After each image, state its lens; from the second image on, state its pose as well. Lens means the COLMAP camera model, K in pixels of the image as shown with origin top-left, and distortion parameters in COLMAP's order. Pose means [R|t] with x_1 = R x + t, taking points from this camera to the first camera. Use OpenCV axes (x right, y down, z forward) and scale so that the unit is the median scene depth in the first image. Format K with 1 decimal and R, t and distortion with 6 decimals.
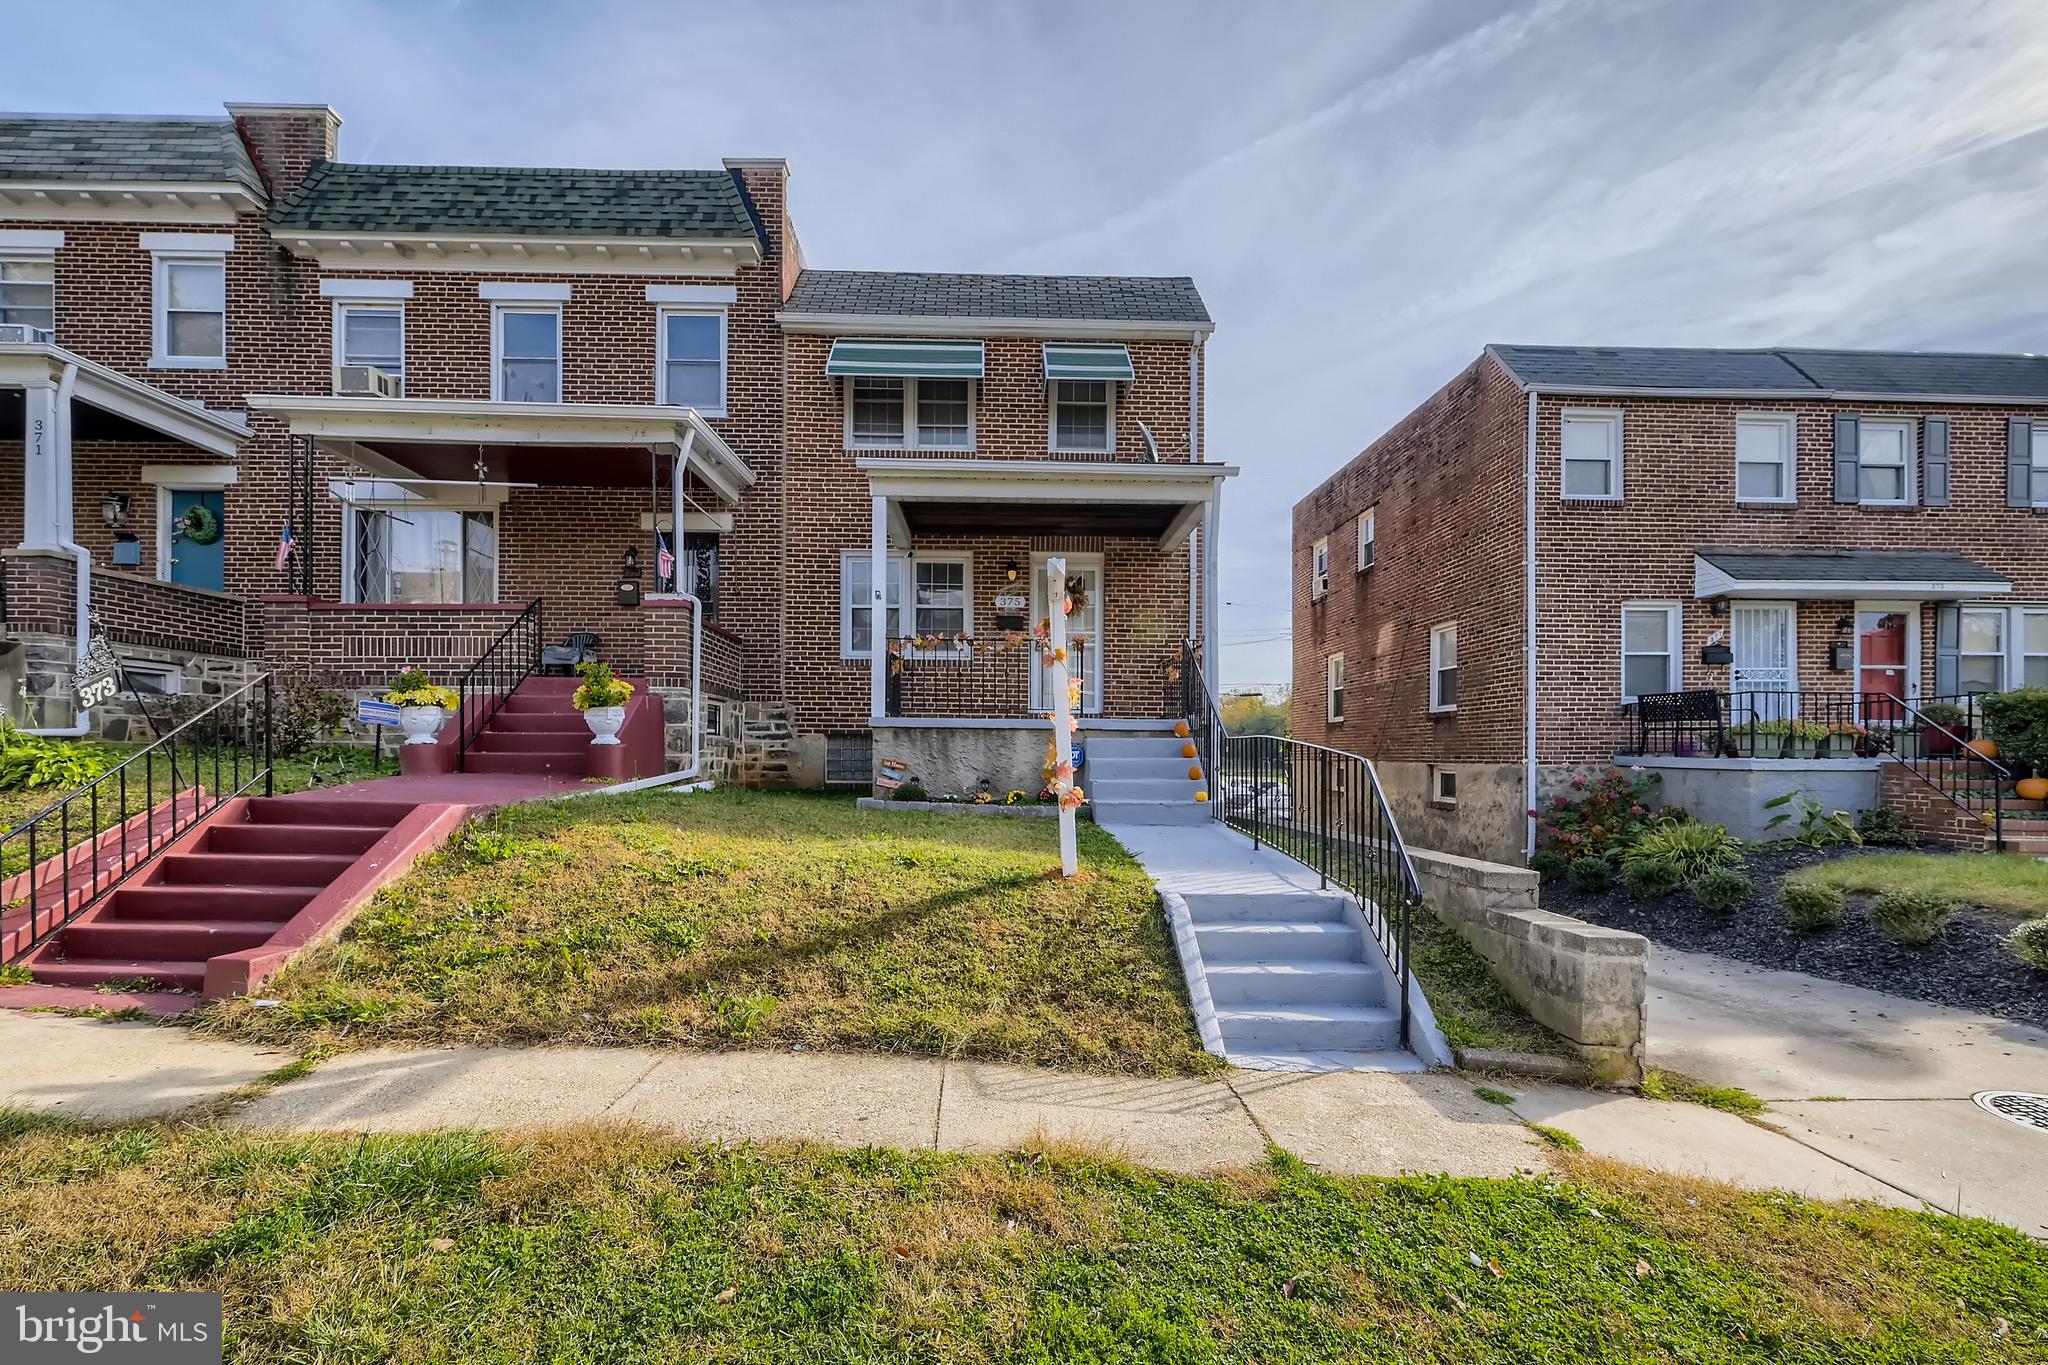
lens RADIAL K [[827.1, 0, 1024.0], [0, 827.1, 682.5], [0, 0, 1]] dist [-0.002896, -0.000053]
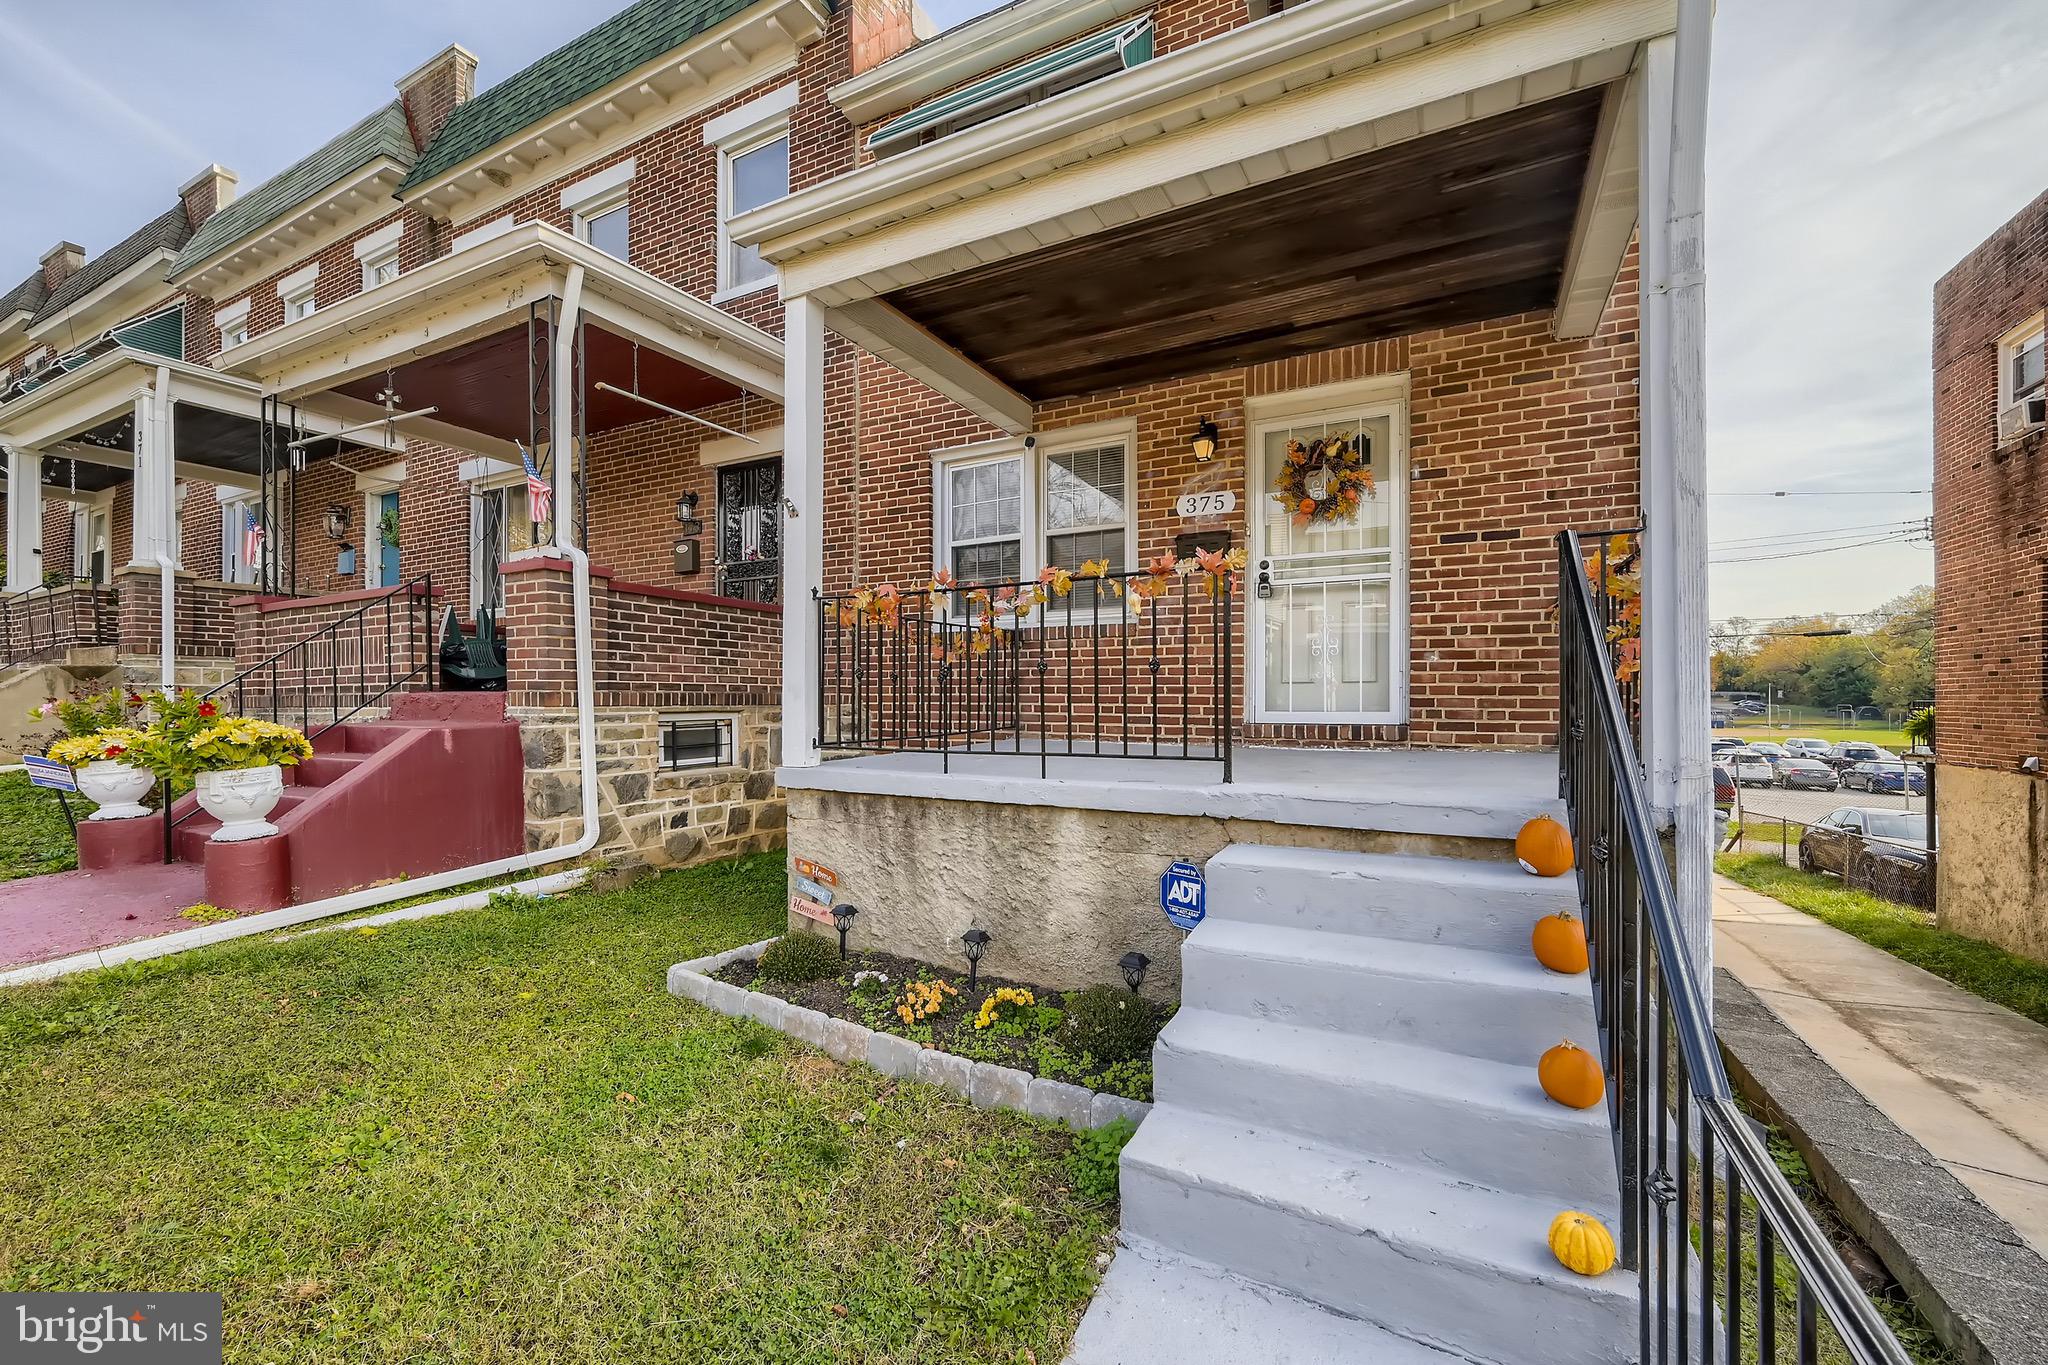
lens RADIAL K [[827.1, 0, 1024.0], [0, 827.1, 682.5], [0, 0, 1]] dist [-0.002896, -0.000053]
pose [[0.875963, -0.019525, -0.481983, 0.129821], [0.047008, 0.997880, 0.045009, -0.016679], [0.480082, -0.062083, 0.875024, 0.502039]]
